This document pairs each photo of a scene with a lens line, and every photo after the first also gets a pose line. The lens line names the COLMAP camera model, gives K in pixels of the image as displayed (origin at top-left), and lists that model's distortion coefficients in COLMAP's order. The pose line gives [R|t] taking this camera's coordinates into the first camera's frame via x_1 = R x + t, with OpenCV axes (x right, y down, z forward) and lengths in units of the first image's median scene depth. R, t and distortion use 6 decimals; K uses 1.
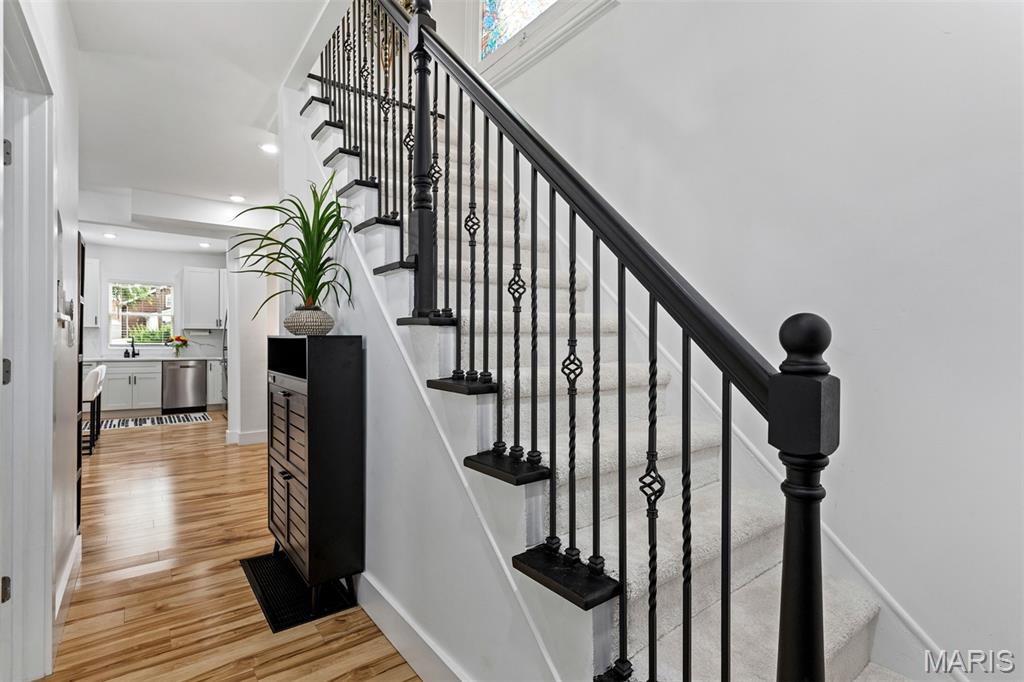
lens RADIAL K [[483.3, 0, 508.0], [0, 483.3, 340.3], [0, 0, 1]] dist [-0.003901, -0.000356]
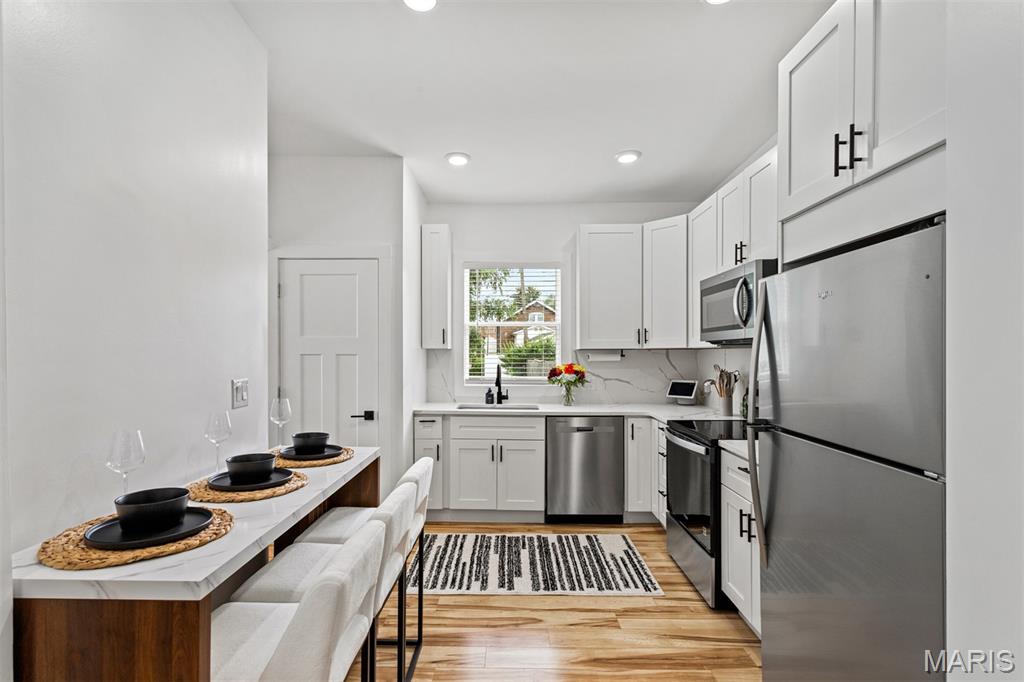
lens RADIAL K [[483.3, 0, 511.6], [0, 483.3, 344.9], [0, 0, 1]] dist [-0.003901, -0.000356]
pose [[0.797006, -0.014681, -0.603793, -0.438094], [0.003489, 0.999800, -0.019705, -0.019166], [0.603962, 0.013598, 0.796897, 0.575389]]
